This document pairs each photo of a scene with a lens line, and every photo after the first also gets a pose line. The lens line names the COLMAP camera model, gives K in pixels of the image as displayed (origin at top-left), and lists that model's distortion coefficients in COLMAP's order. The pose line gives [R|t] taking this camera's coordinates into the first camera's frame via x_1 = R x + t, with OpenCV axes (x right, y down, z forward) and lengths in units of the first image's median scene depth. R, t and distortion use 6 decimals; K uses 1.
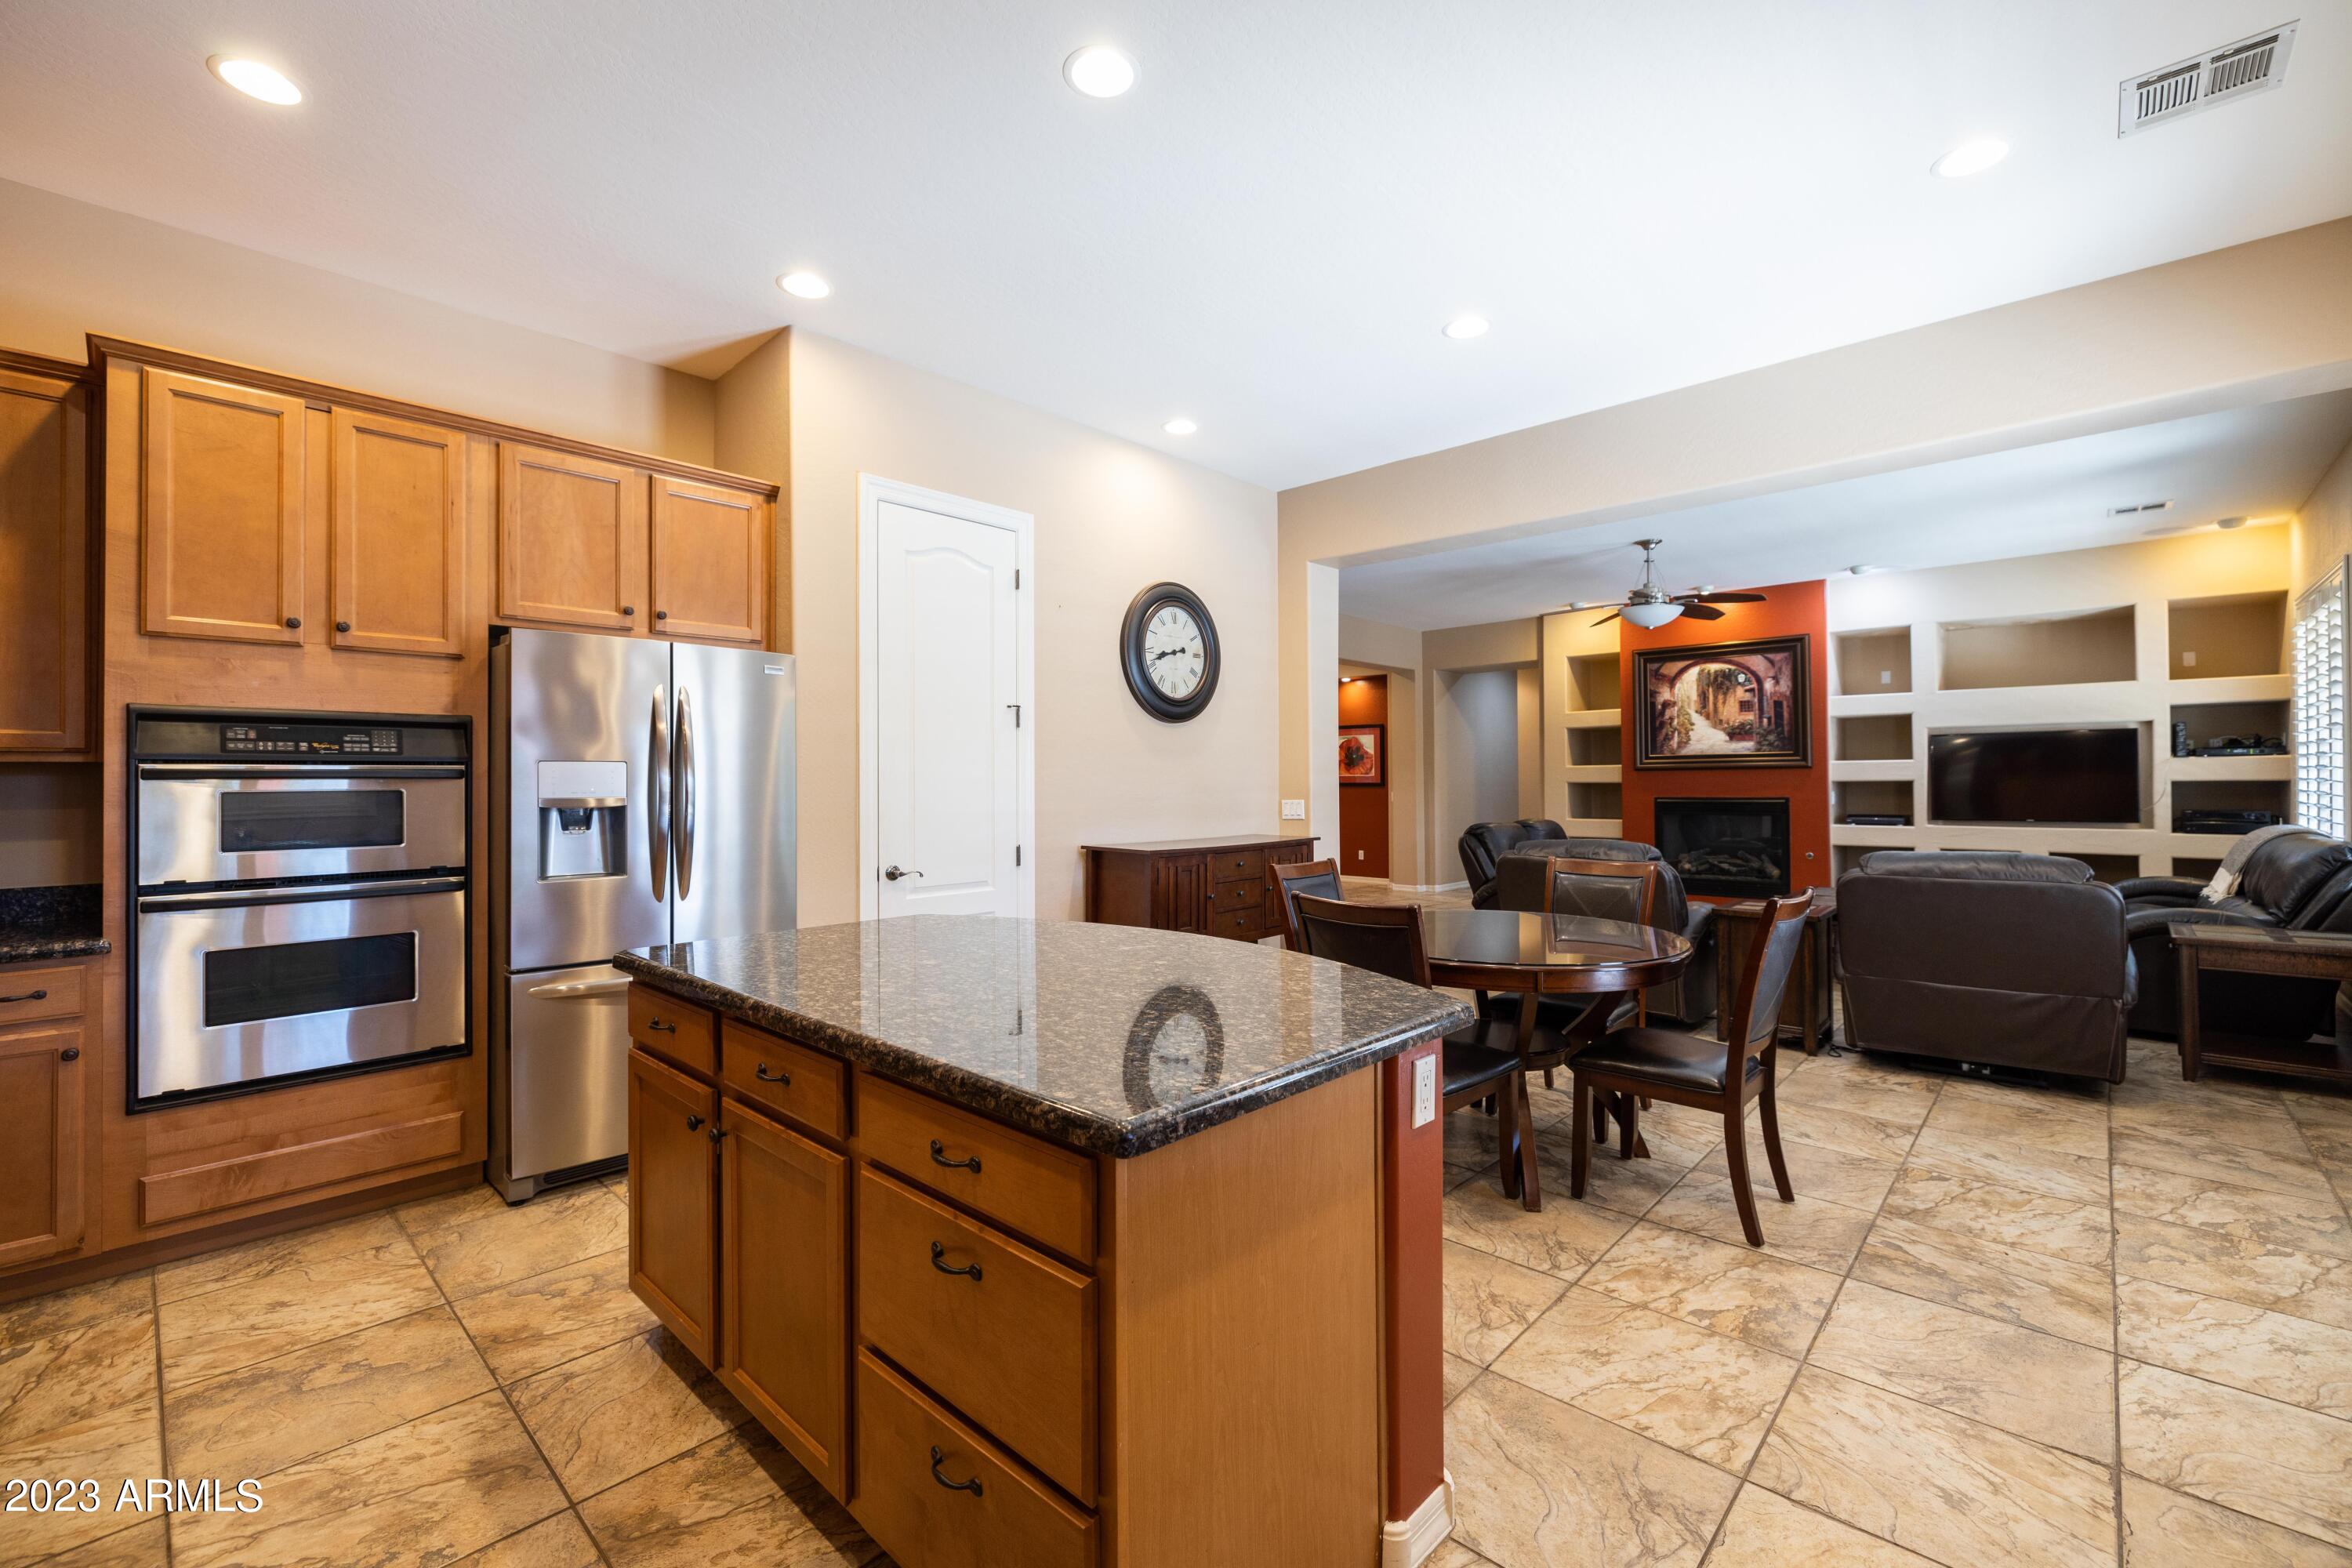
lens RADIAL K [[990.2, 0, 1175.6], [0, 990.2, 780.7], [0, 0, 1]] dist [-0.000759, -0.000601]
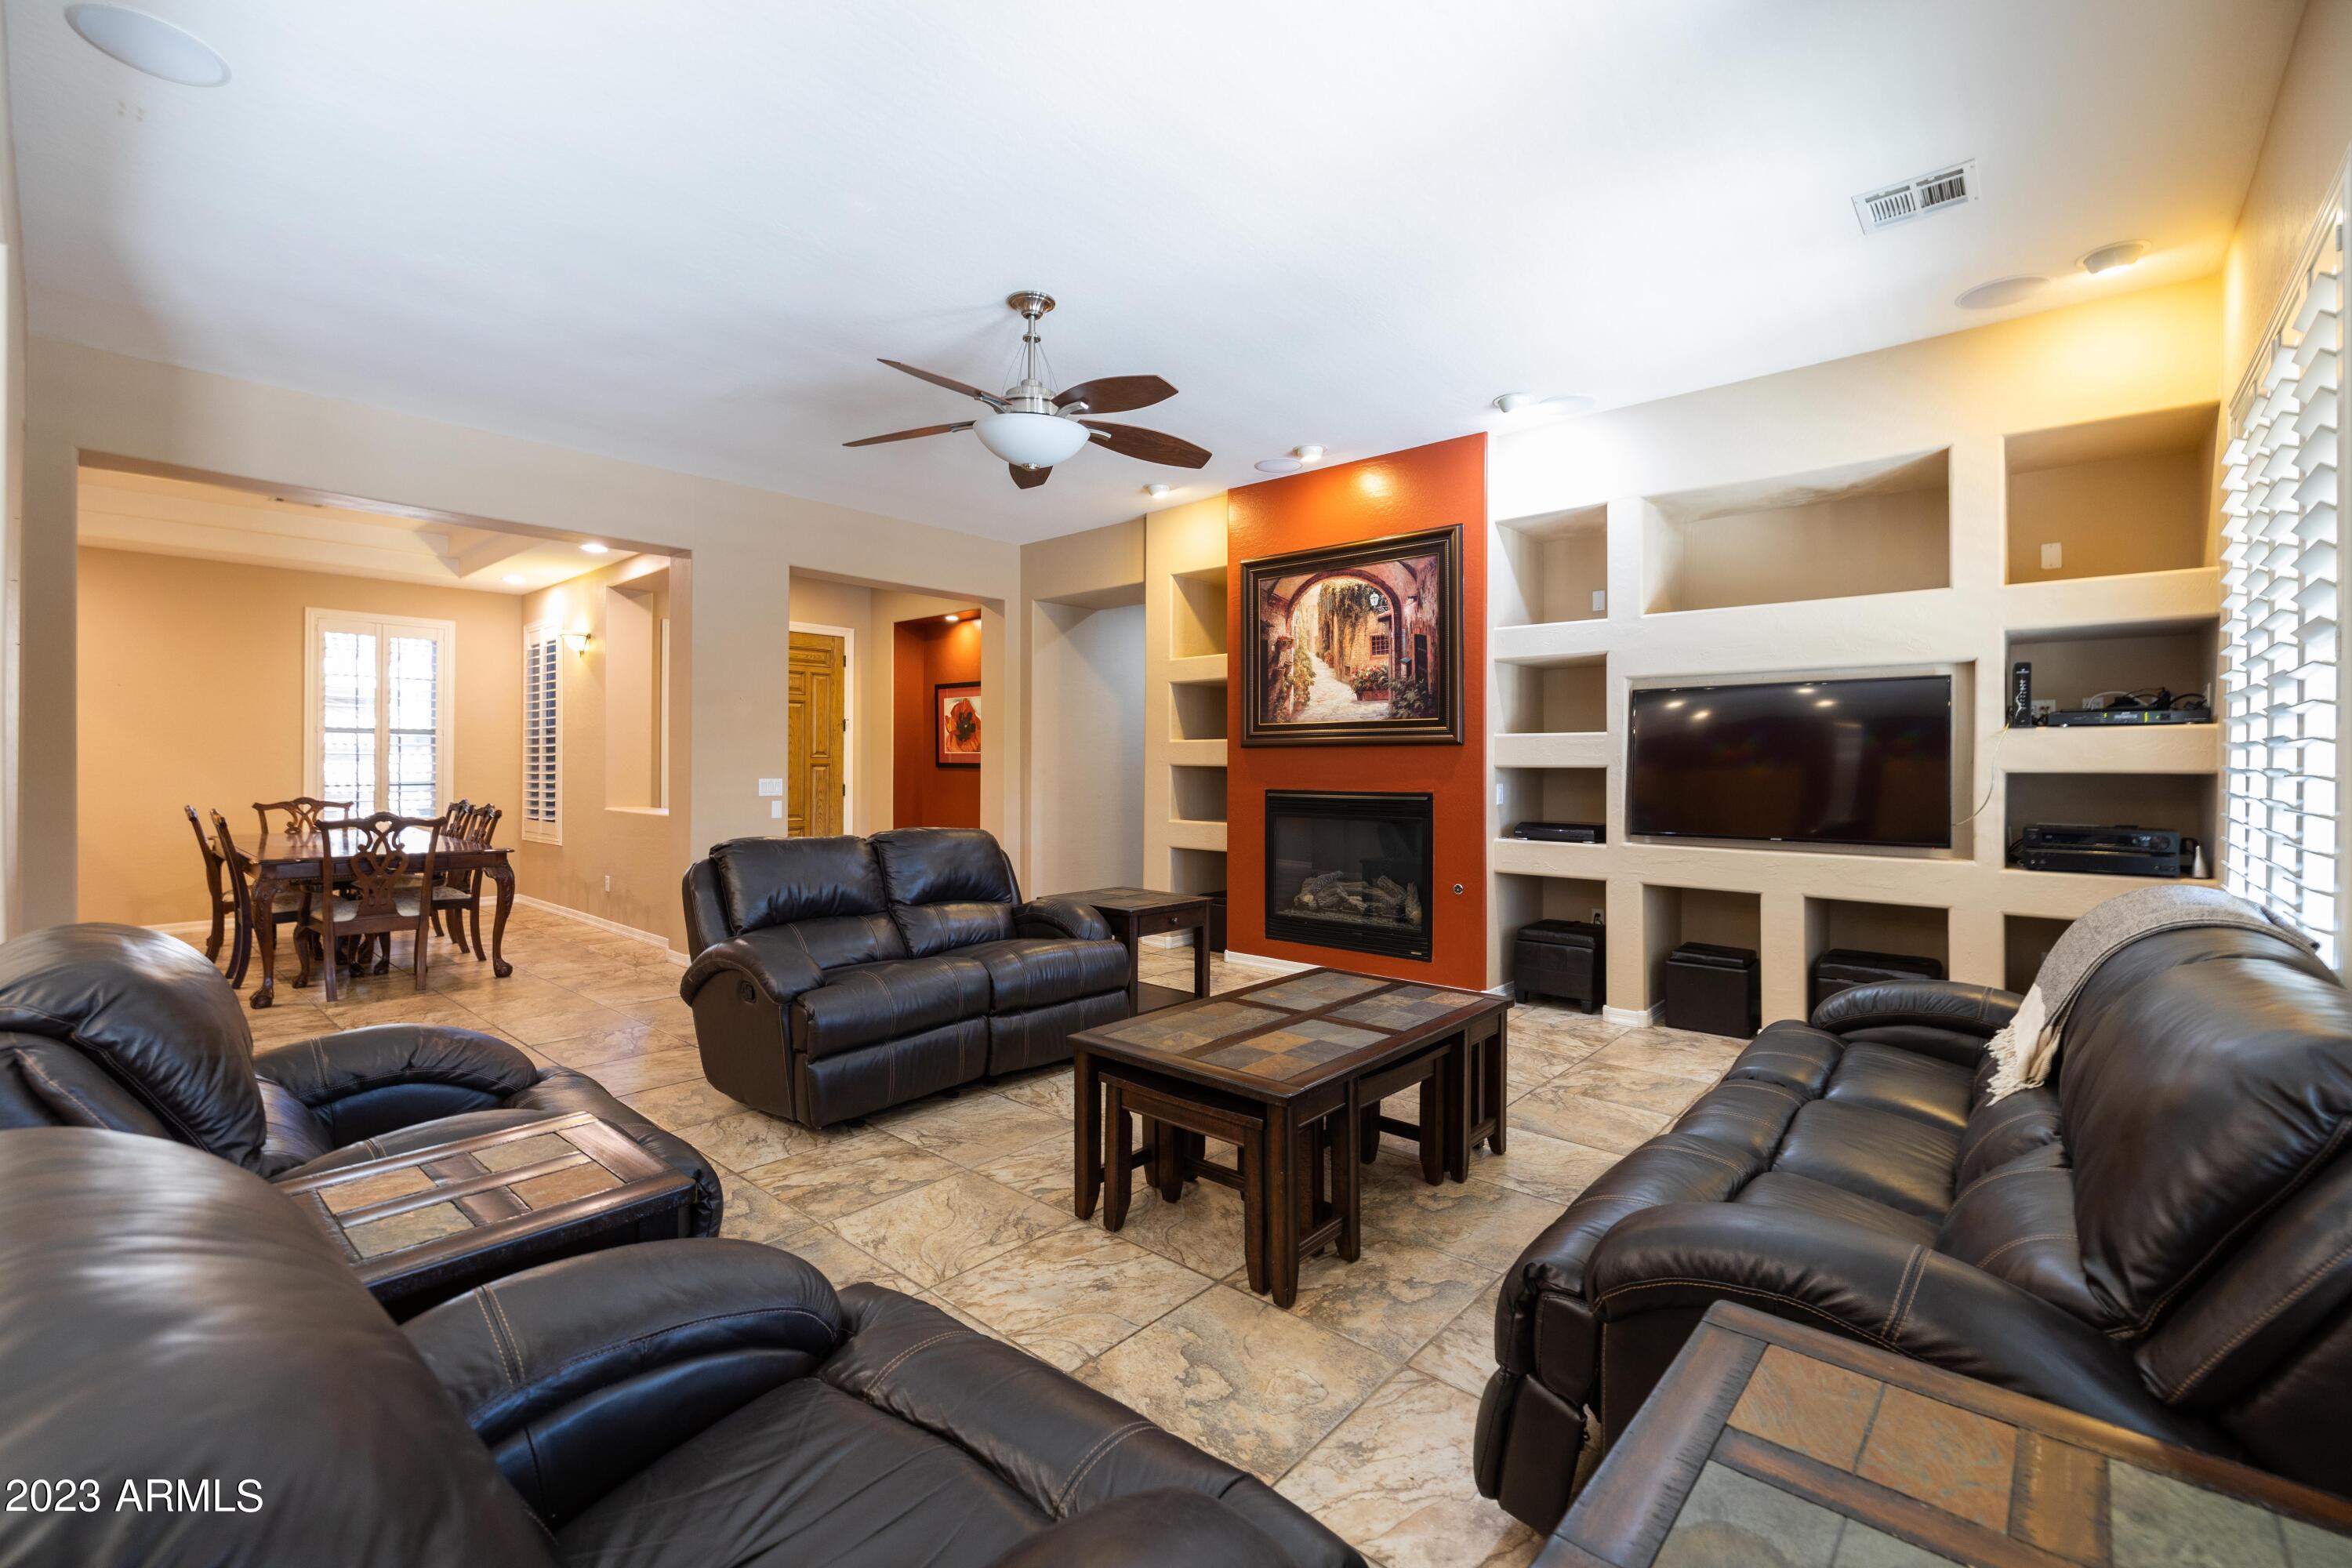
lens RADIAL K [[990.2, 0, 1180.8], [0, 990.2, 769.9], [0, 0, 1]] dist [-0.000759, -0.000601]
pose [[0.999642, 0.012526, 0.023662, 0.540666], [-0.012688, 0.999897, 0.006717, 0.001081], [-0.023576, -0.007015, 0.999697, 0.467333]]
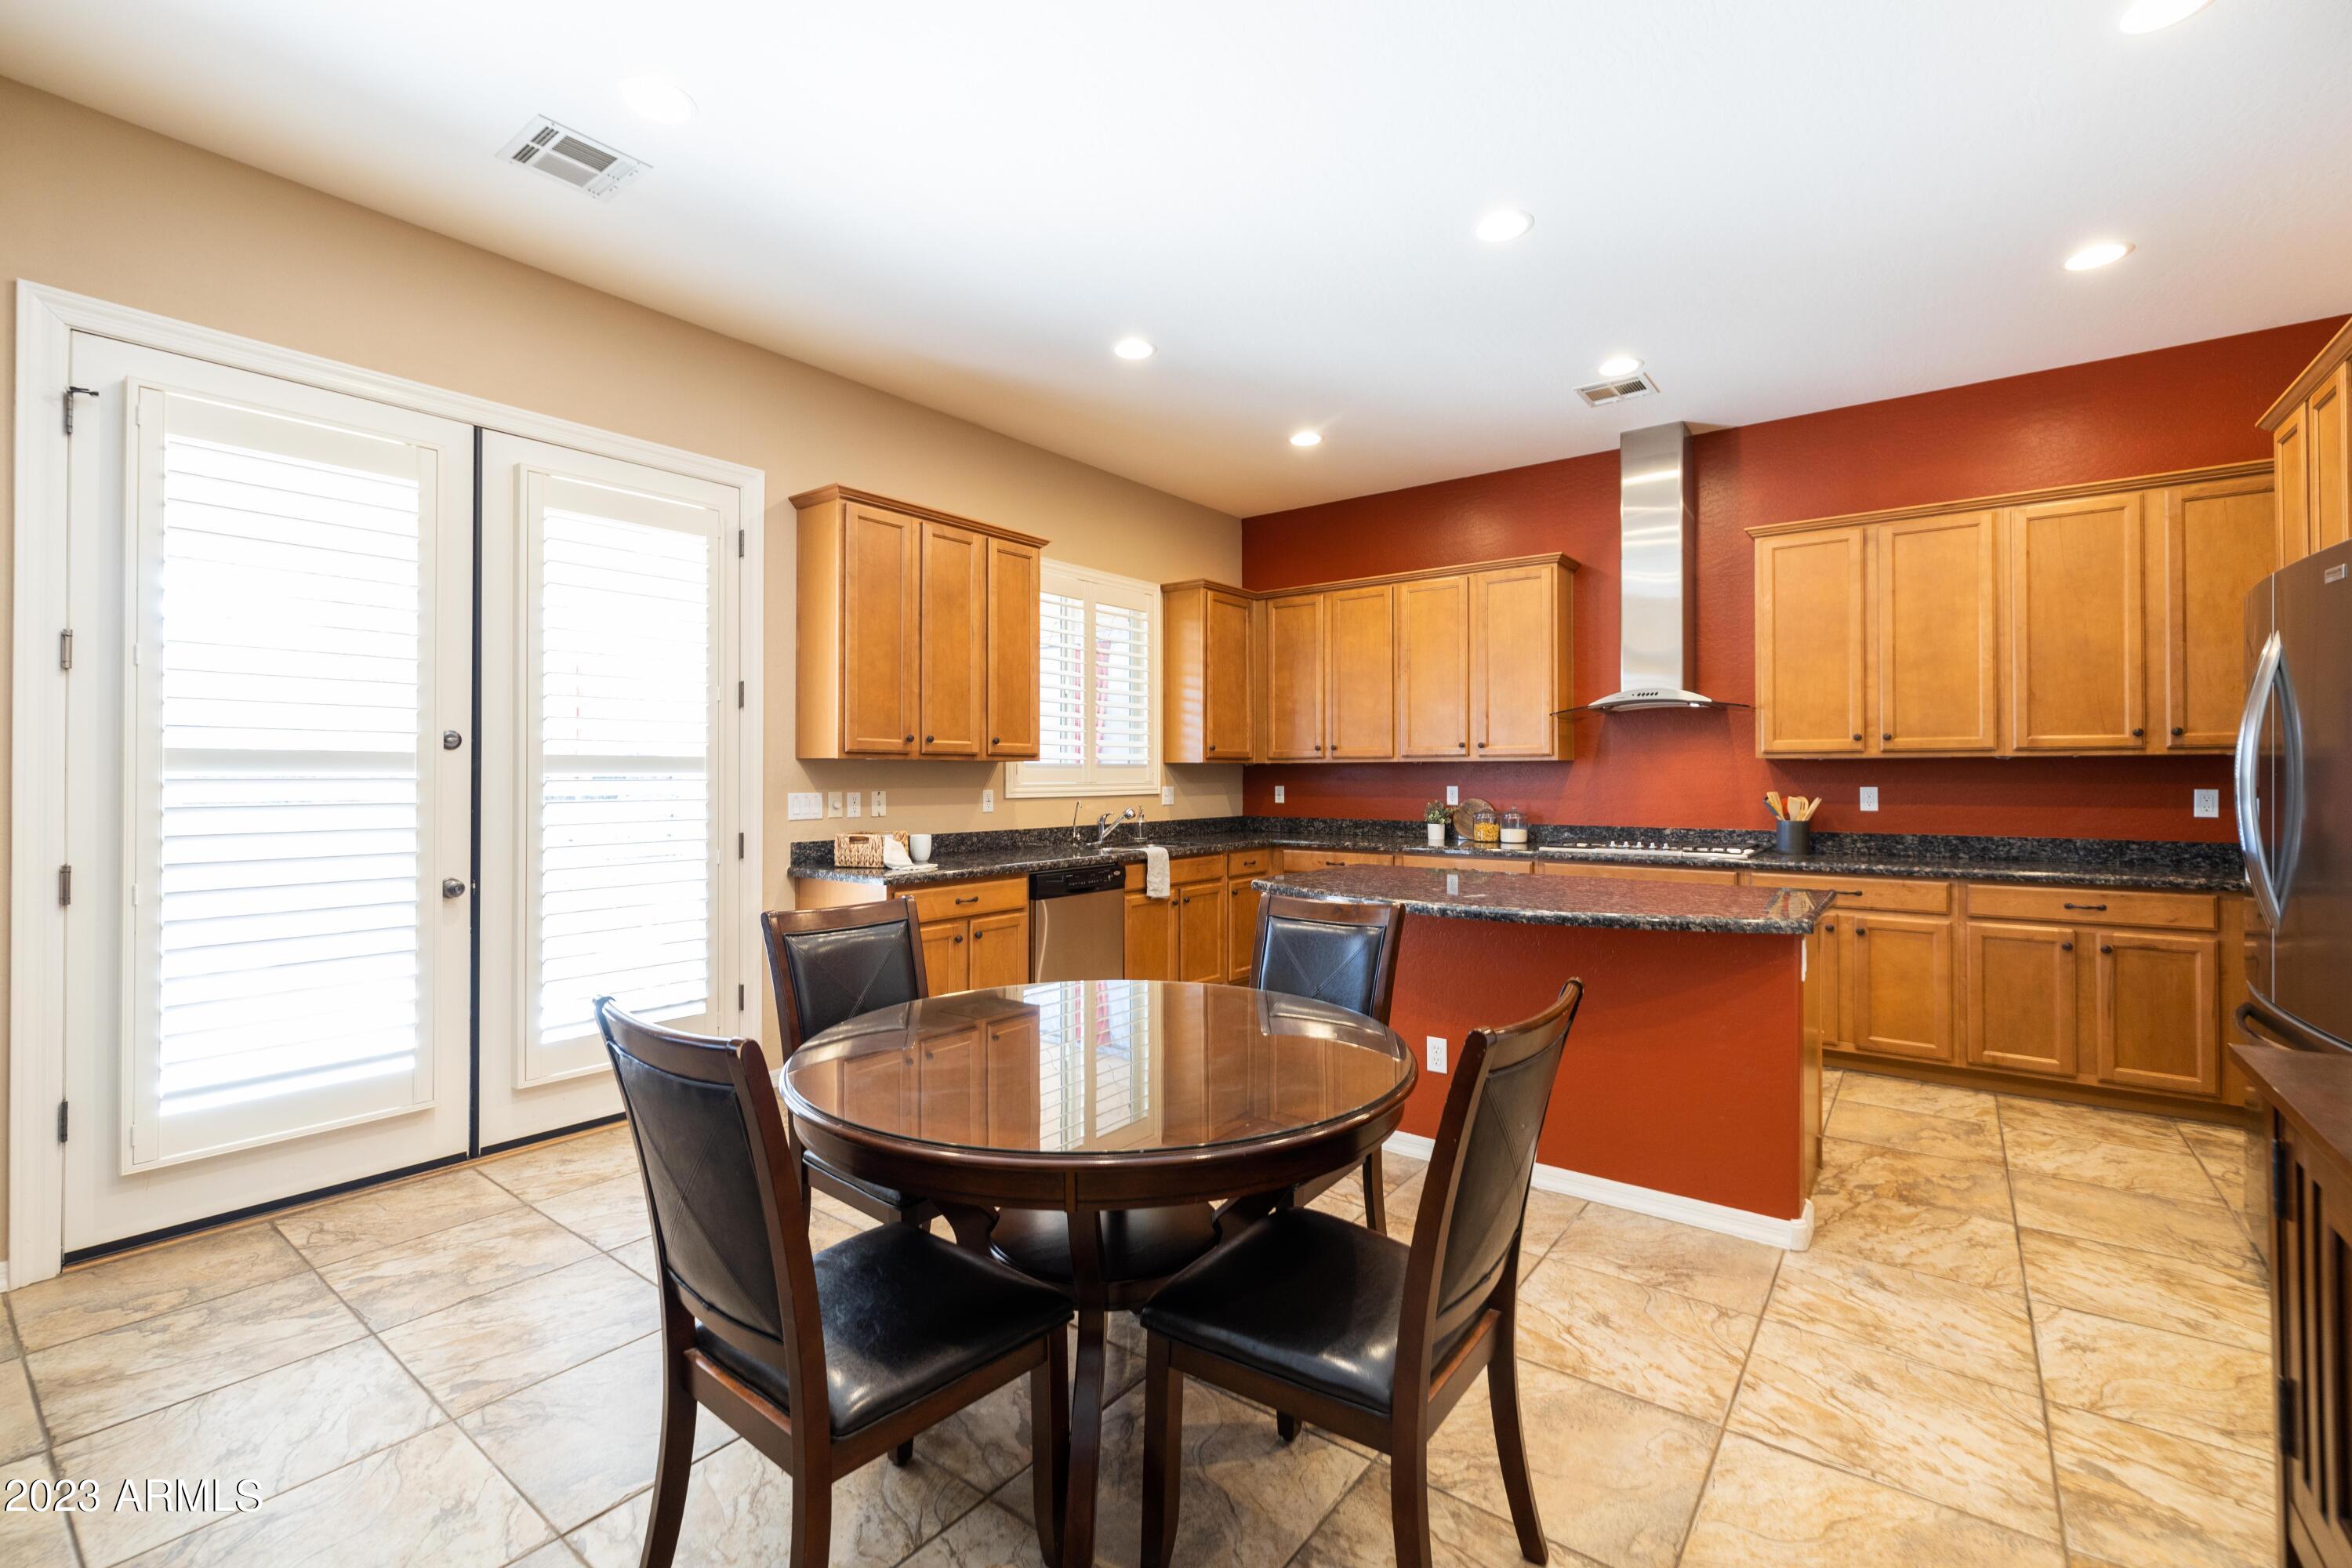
lens RADIAL K [[990.2, 0, 1182.3], [0, 990.2, 760.5], [0, 0, 1]] dist [-0.000759, -0.000601]
pose [[-0.994540, 0.005473, -0.104212, 0.162841], [0.007079, 0.999862, -0.015047, 0.001275], [0.104115, -0.015702, -0.994441, 0.753356]]
